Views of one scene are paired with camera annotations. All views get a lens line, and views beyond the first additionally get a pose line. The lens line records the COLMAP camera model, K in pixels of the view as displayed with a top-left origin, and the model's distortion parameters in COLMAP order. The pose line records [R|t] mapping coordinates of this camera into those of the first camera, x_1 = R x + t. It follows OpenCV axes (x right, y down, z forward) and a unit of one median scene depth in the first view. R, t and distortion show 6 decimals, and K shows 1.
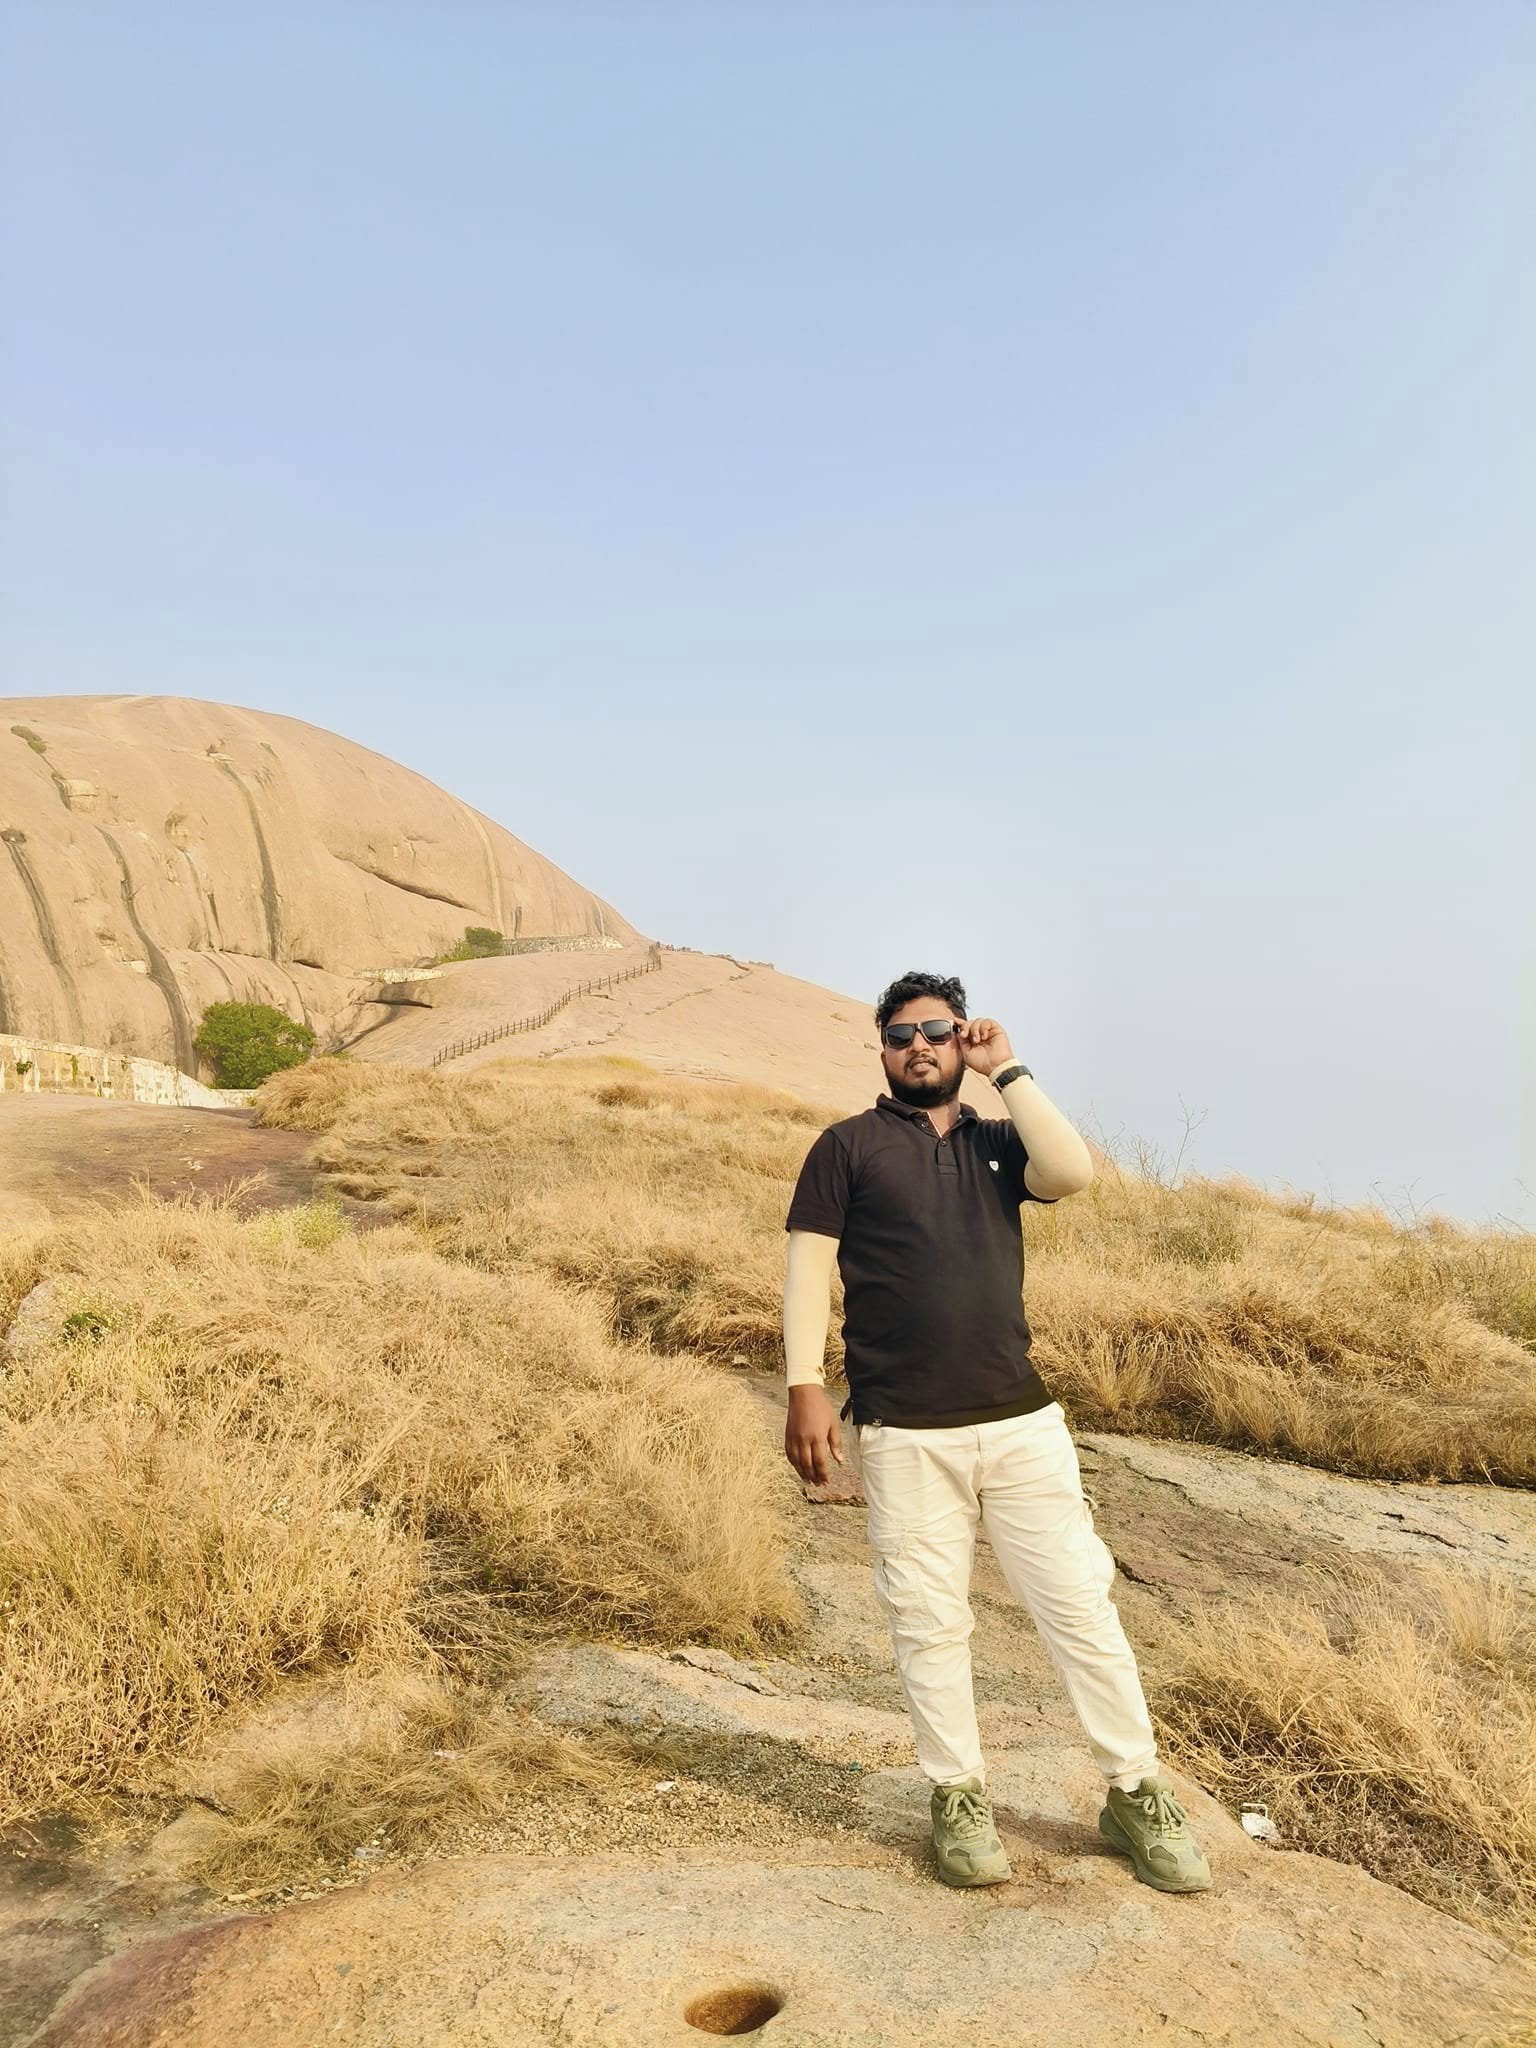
lens RADIAL K [[1693.2, 0, 797.2], [0, 1693.2, 1029.8], [0, 0, 1]] dist [0.002944, -0.005751]
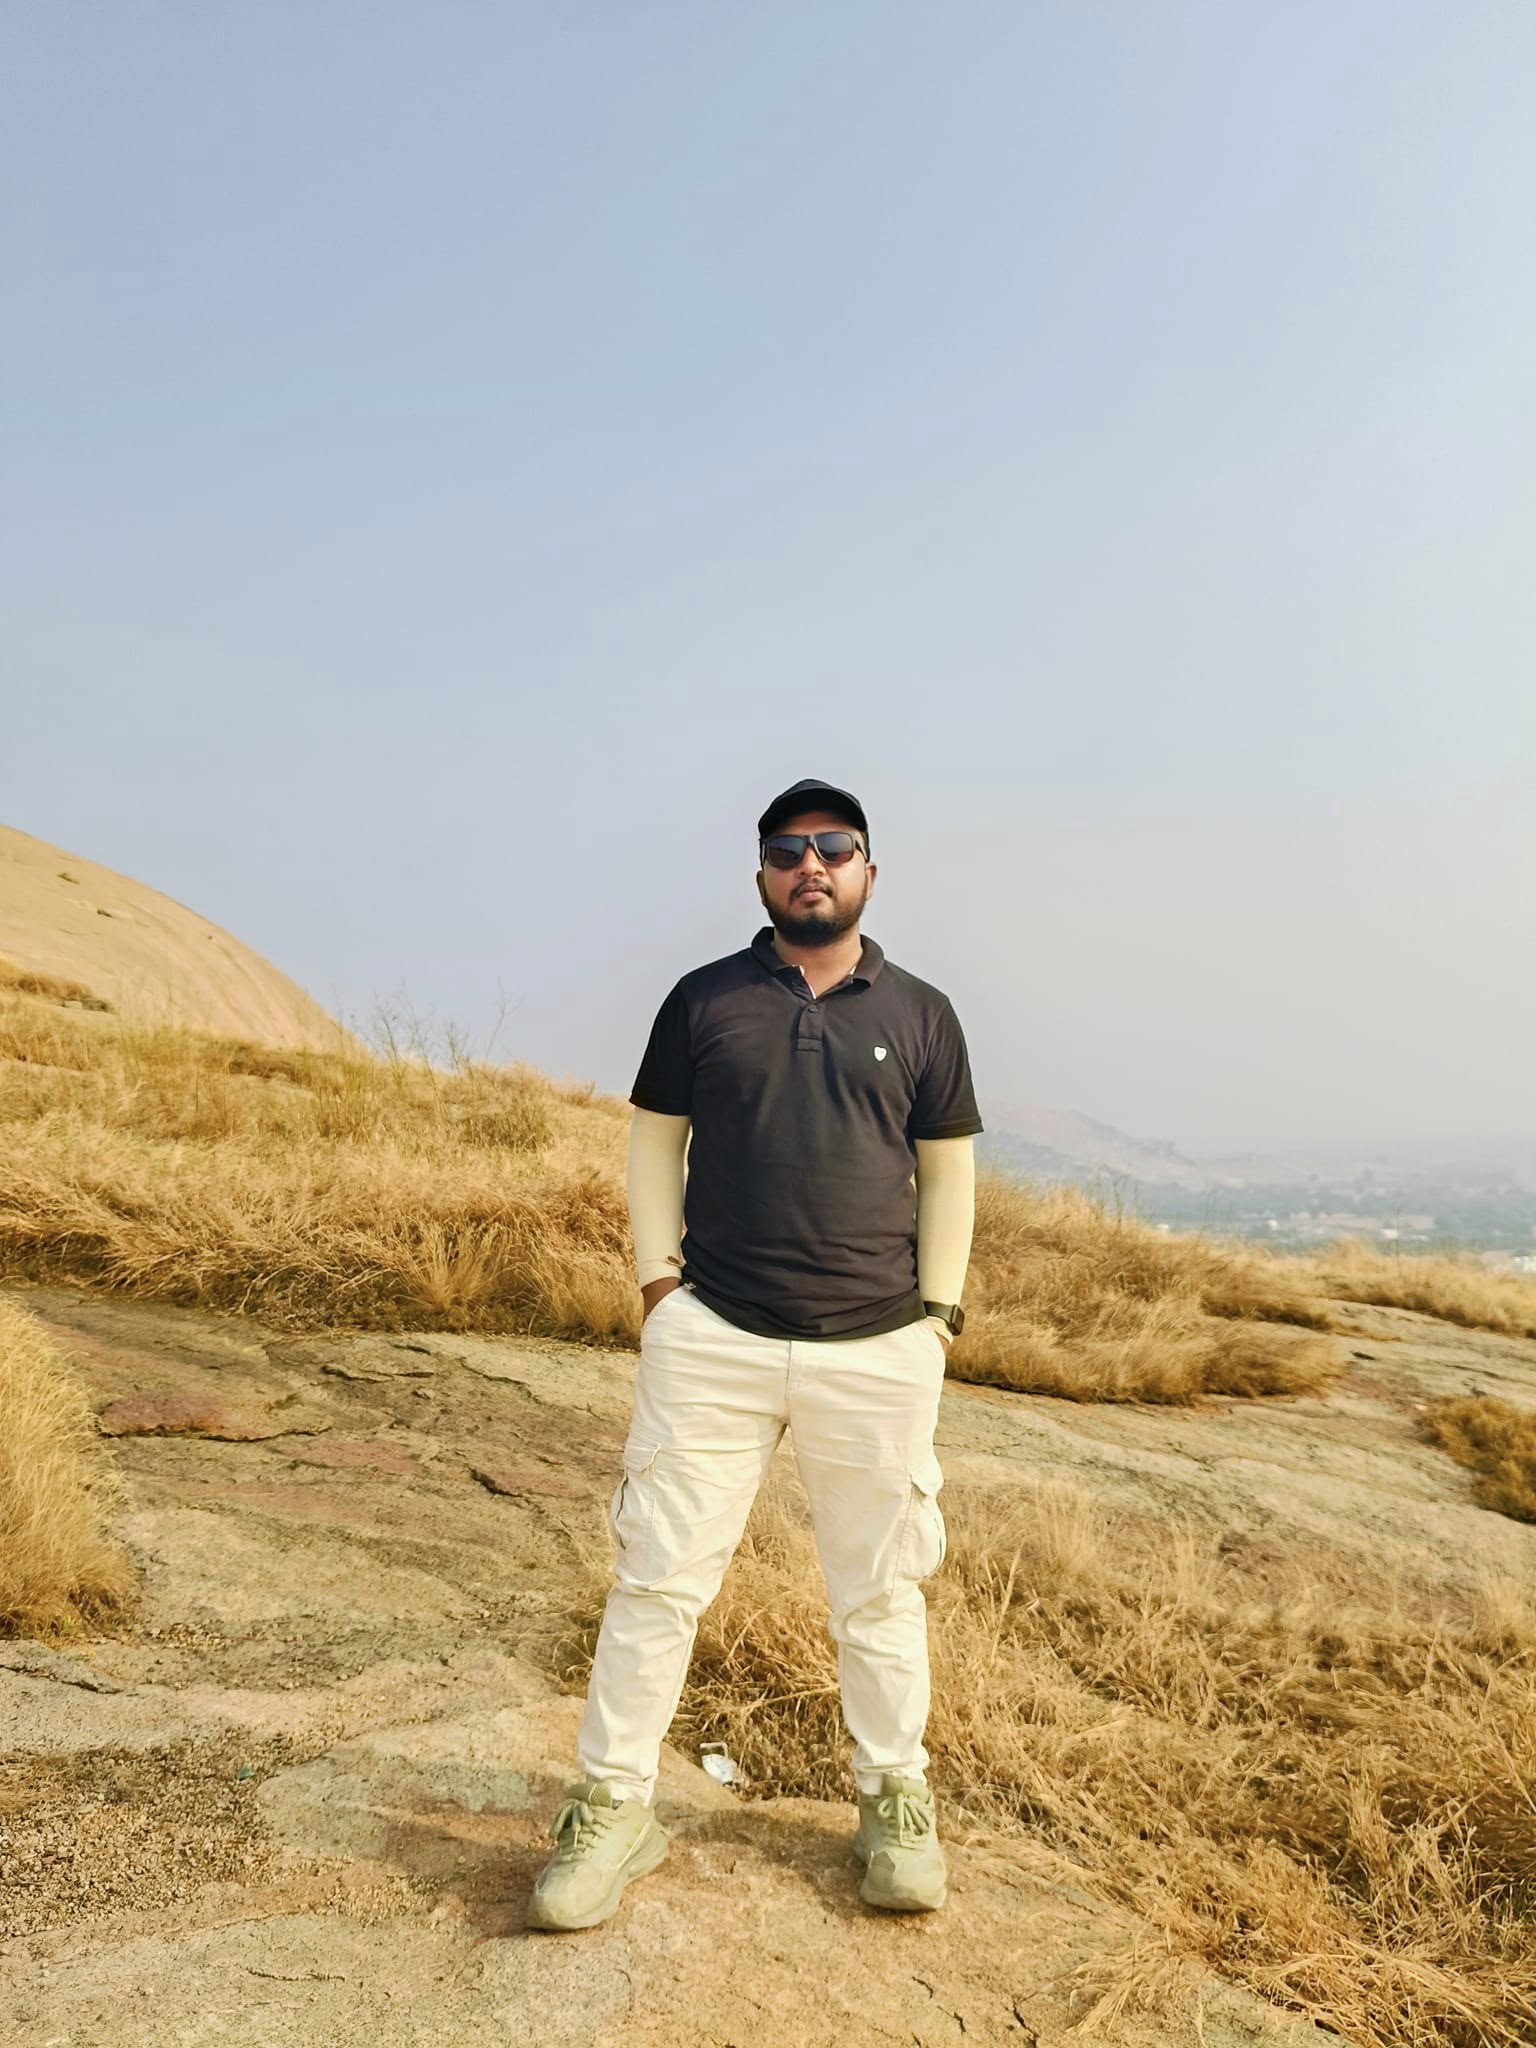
lens RADIAL K [[1580.7, 0, 699.8], [0, 1580.7, 1037.9], [0, 0, 1]] dist [0.035625, -0.062480]
pose [[0.895700, 0.025267, 0.443940, -0.106829], [-0.056554, 0.996750, 0.057375, 0.024655], [-0.441047, -0.076498, 0.894218, 0.225701]]
